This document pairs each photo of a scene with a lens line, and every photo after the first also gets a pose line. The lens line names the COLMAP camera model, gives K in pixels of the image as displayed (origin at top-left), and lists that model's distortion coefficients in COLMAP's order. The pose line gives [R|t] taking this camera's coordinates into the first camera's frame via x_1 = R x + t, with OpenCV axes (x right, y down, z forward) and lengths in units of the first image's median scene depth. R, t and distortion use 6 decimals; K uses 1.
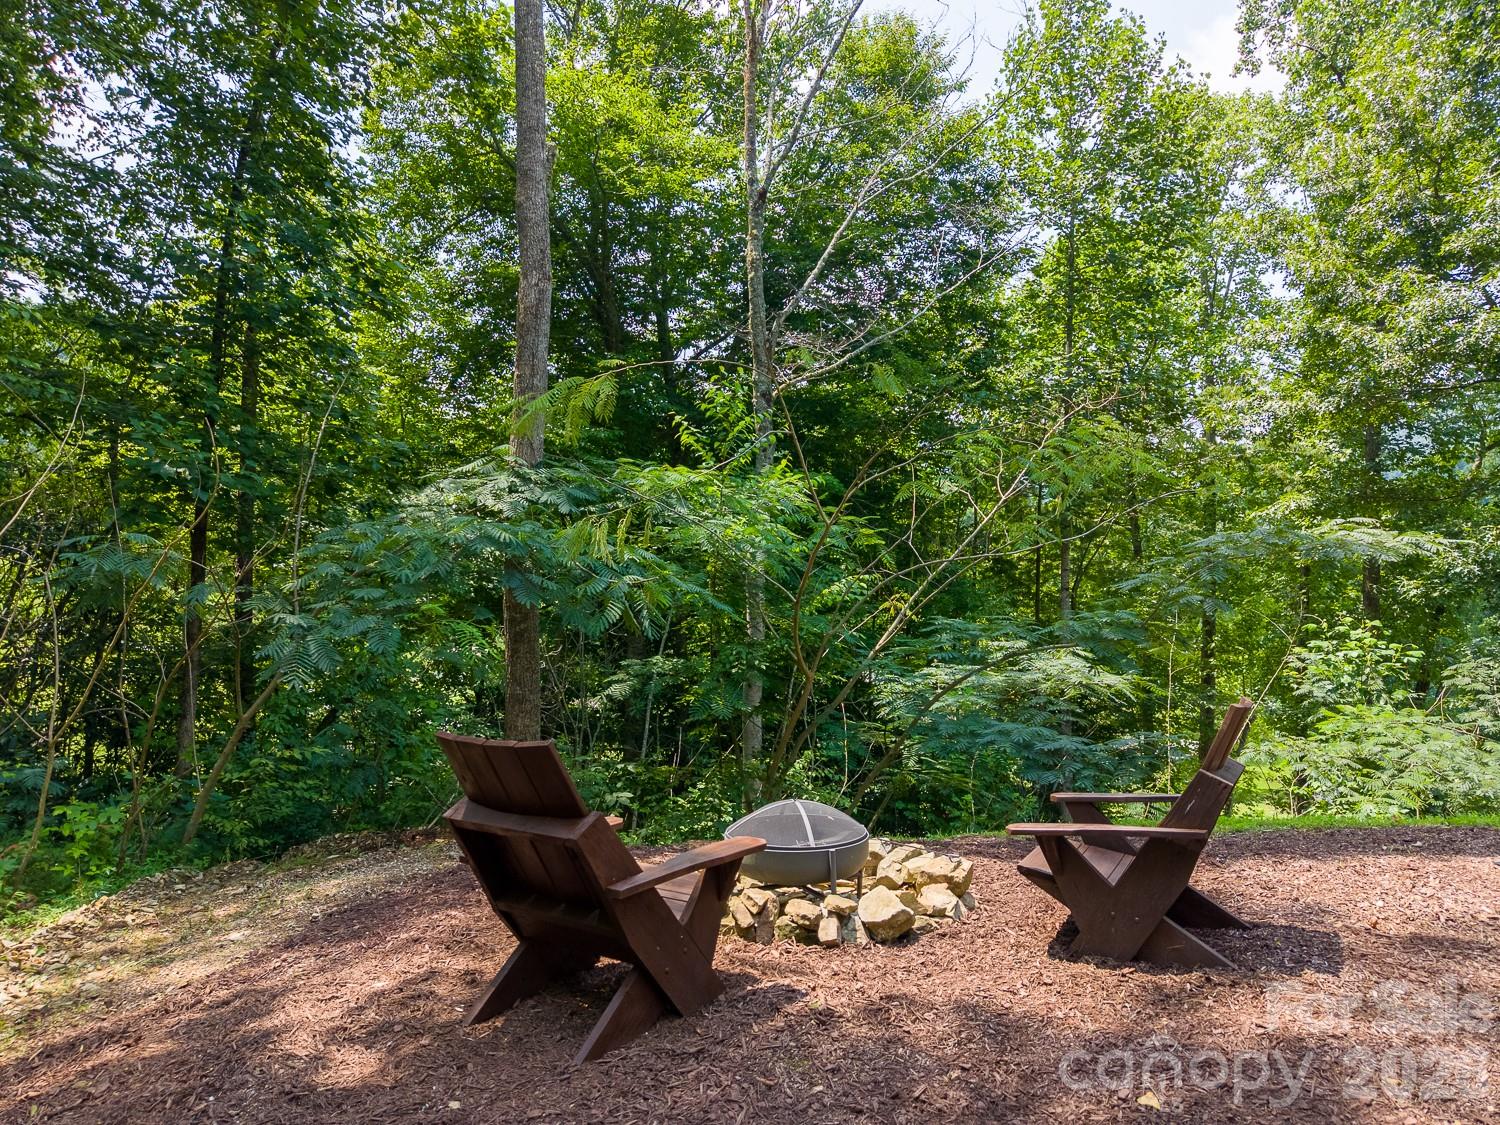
lens RADIAL K [[1008.3, 0, 744.7], [0, 1008.3, 562.1], [0, 0, 1]] dist [0.090309, -0.104780]
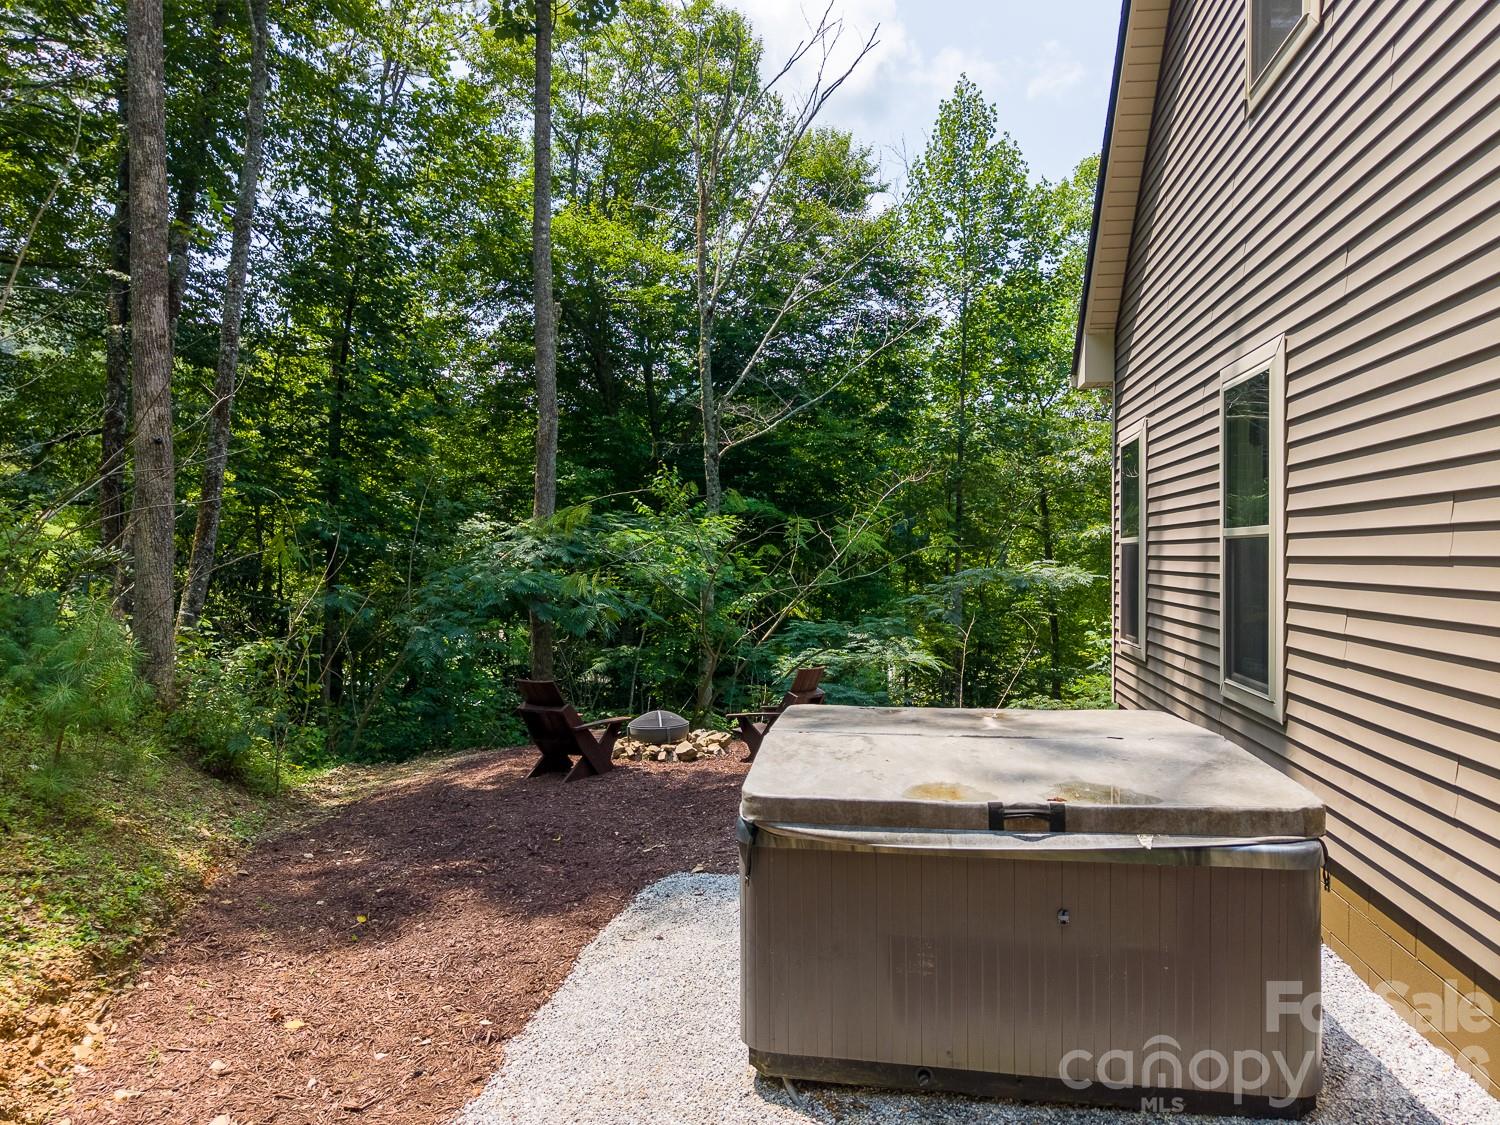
lens RADIAL K [[1008.3, 0, 744.7], [0, 1008.3, 562.1], [0, 0, 1]] dist [0.090309, -0.104780]
pose [[0.999900, -0.003966, -0.013590, 0.114288], [0.004232, 0.999799, 0.019603, -0.063316], [0.013510, -0.019659, 0.999715, -0.543647]]
